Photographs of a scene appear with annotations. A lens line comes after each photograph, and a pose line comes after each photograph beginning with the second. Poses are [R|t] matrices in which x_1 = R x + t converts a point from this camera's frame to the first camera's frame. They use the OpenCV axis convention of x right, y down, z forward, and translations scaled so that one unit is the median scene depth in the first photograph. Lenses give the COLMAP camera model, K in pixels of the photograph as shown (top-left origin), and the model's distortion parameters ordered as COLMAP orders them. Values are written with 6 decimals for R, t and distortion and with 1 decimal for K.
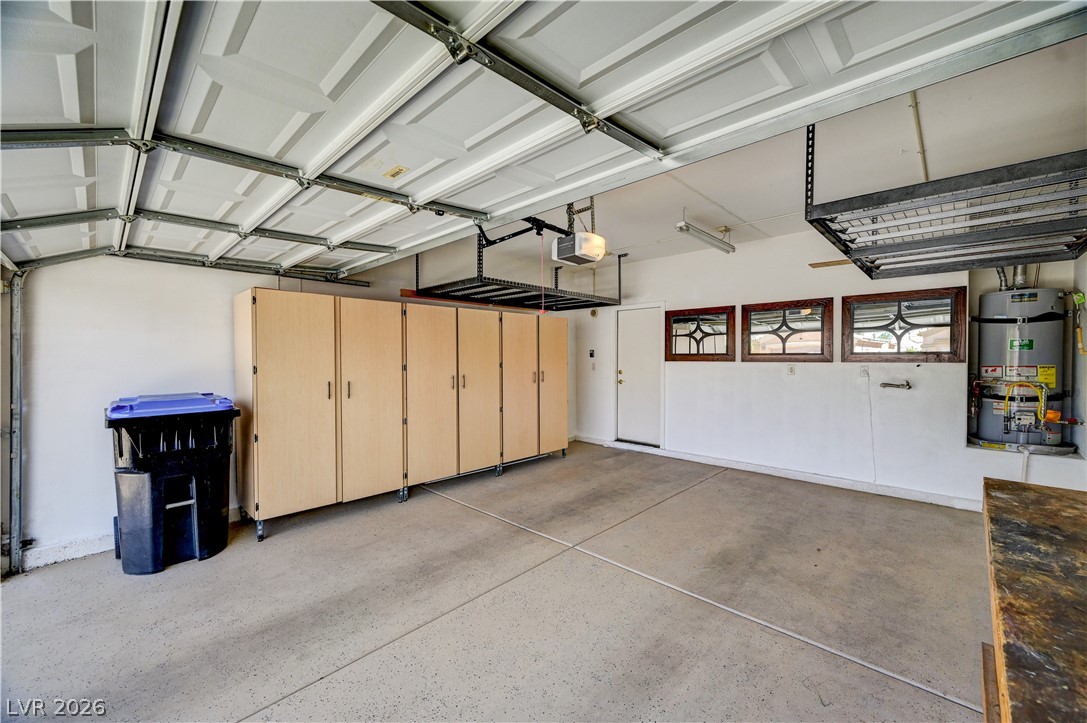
lens RADIAL K [[430.4, 0, 543.5], [0, 430.4, 361.5], [0, 0, 1]] dist [-0.000764, 0.000028]
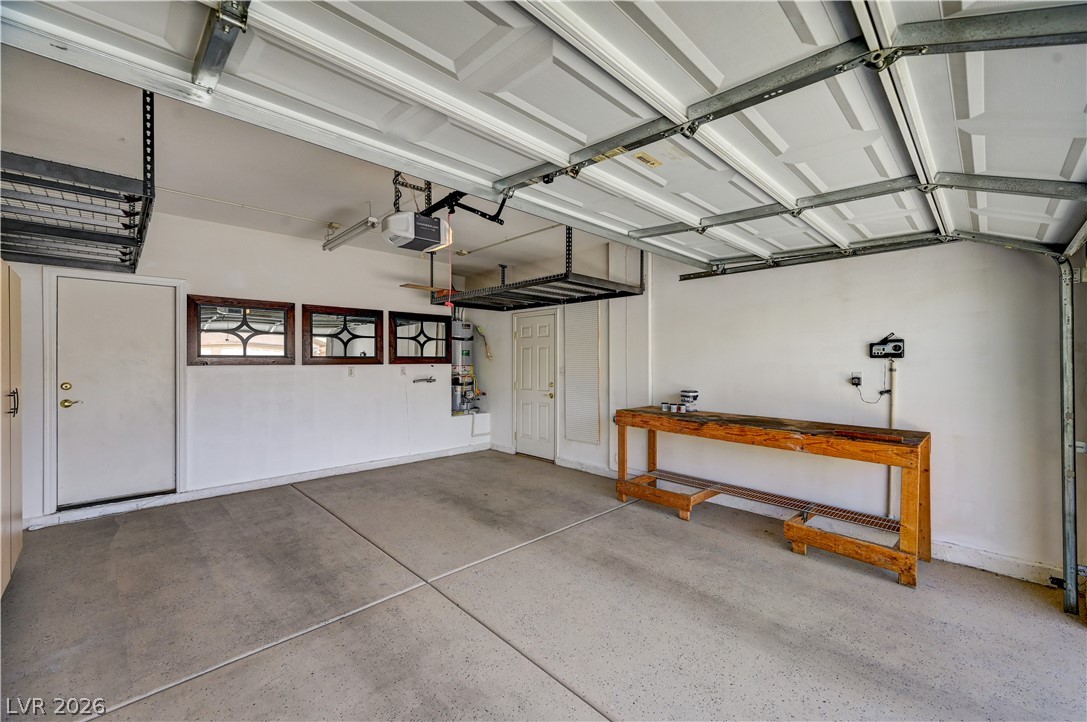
lens RADIAL K [[448.9, 0, 543.5], [0, 448.9, 361.0], [0, 0, 1]] dist [0.000079, 0.000020]
pose [[0.012200, -0.000468, 0.999925, -0.647111], [0.008819, 0.999961, 0.000360, -0.004502], [-0.999887, 0.008813, 0.012203, 0.598476]]
